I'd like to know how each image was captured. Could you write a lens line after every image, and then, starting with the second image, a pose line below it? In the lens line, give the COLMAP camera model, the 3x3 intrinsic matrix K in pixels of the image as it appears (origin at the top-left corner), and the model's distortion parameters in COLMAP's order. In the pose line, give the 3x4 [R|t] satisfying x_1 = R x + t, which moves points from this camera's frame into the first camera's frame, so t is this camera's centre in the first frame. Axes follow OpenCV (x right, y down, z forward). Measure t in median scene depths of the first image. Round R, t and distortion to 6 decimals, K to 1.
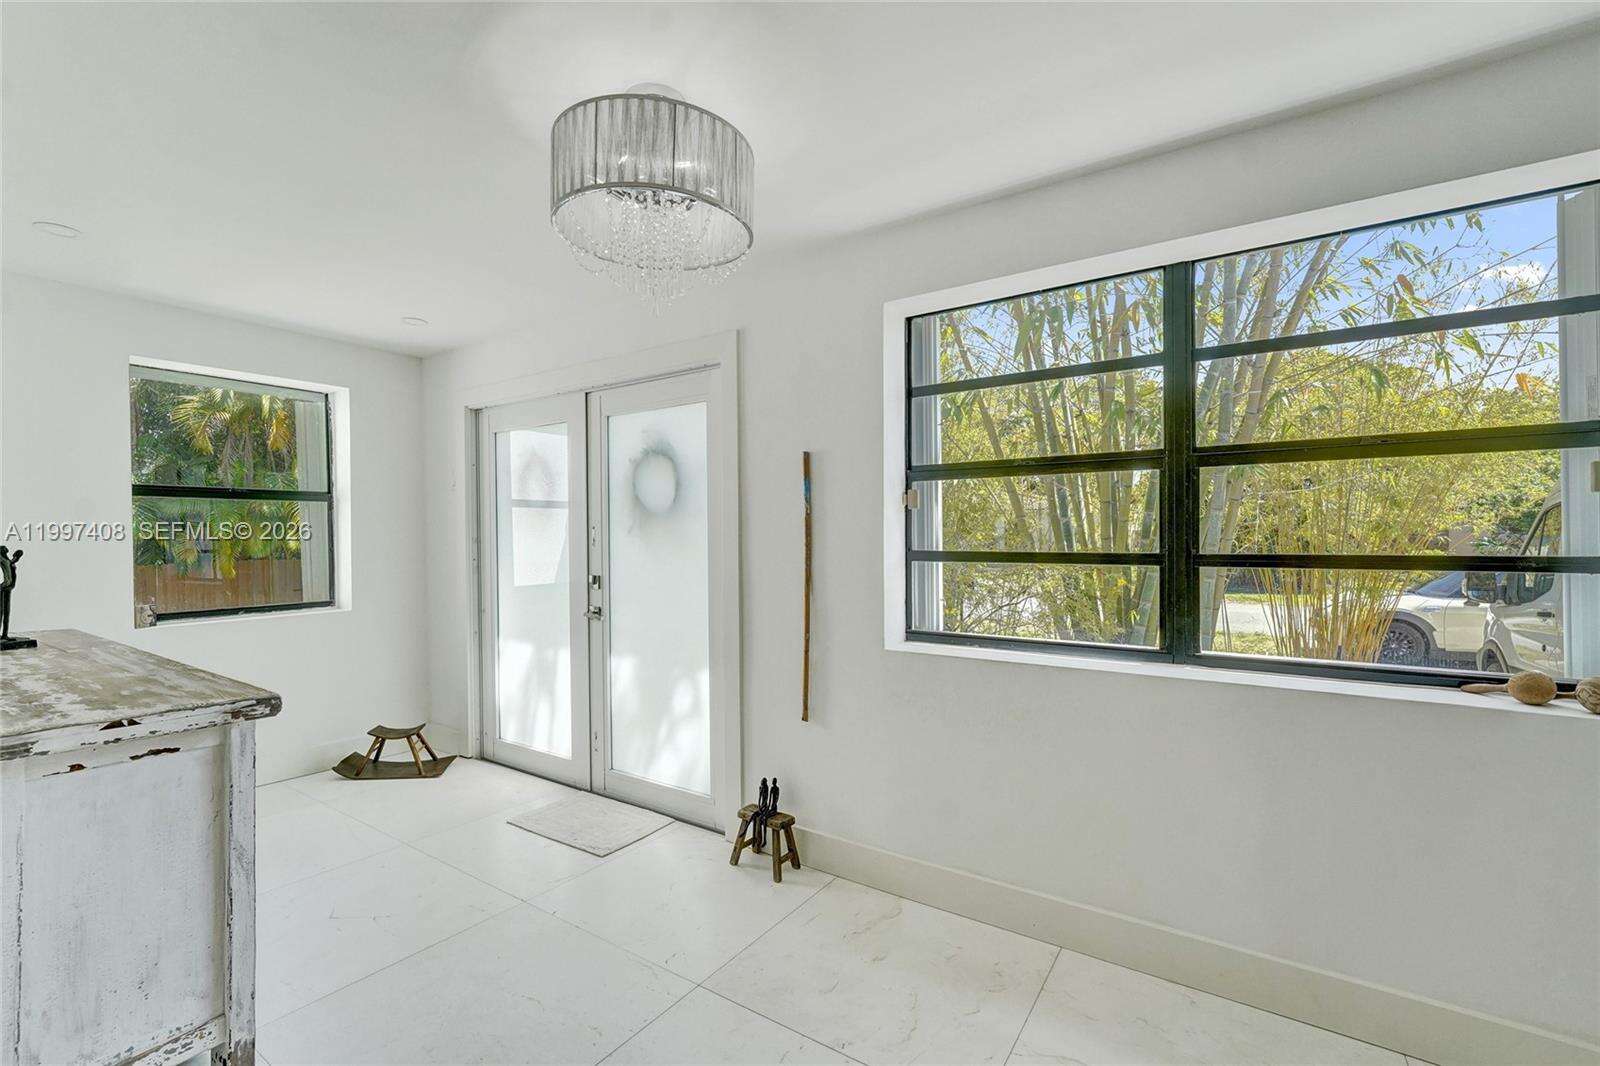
lens RADIAL K [[664.1, 0, 803.1], [0, 664.1, 527.0], [0, 0, 1]] dist [-0.010066, 0.000840]
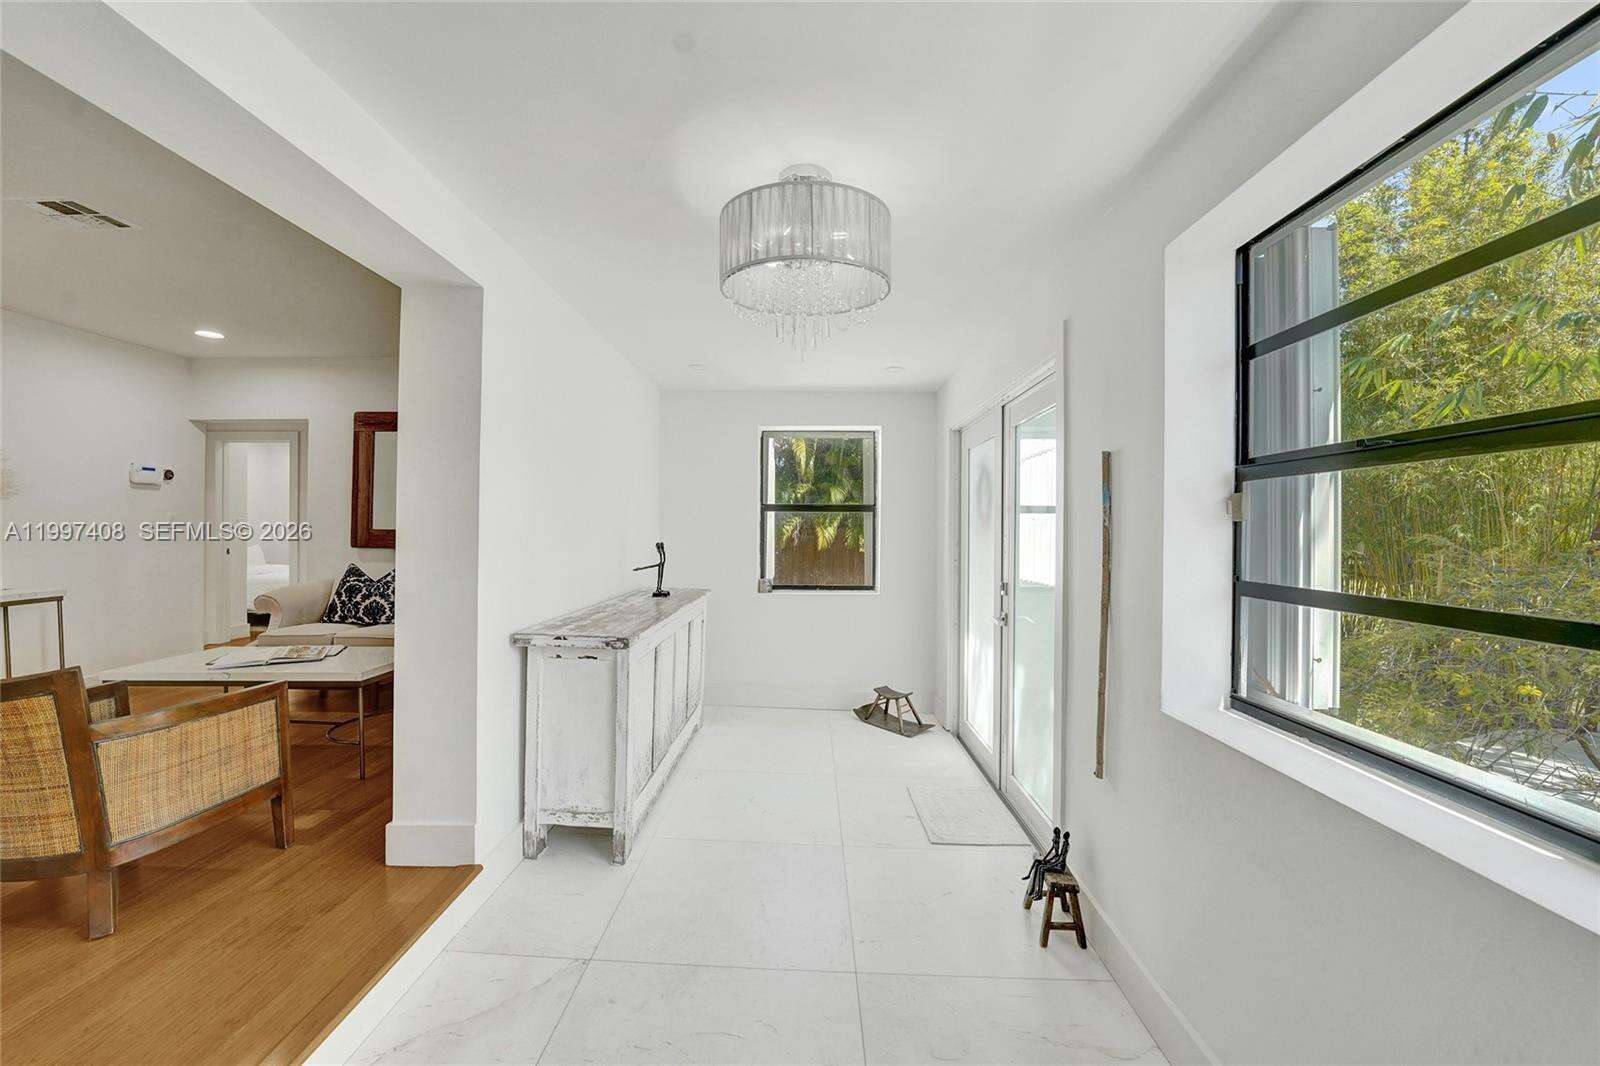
lens RADIAL K [[642.4, 0, 801.3], [0, 642.4, 512.6], [0, 0, 1]] dist [-0.043045, 0.000121]
pose [[0.552222, -0.012502, -0.833603, 0.449600], [-0.003175, 0.999849, -0.017098, -0.022513], [0.833691, 0.012089, 0.552099, 0.248321]]
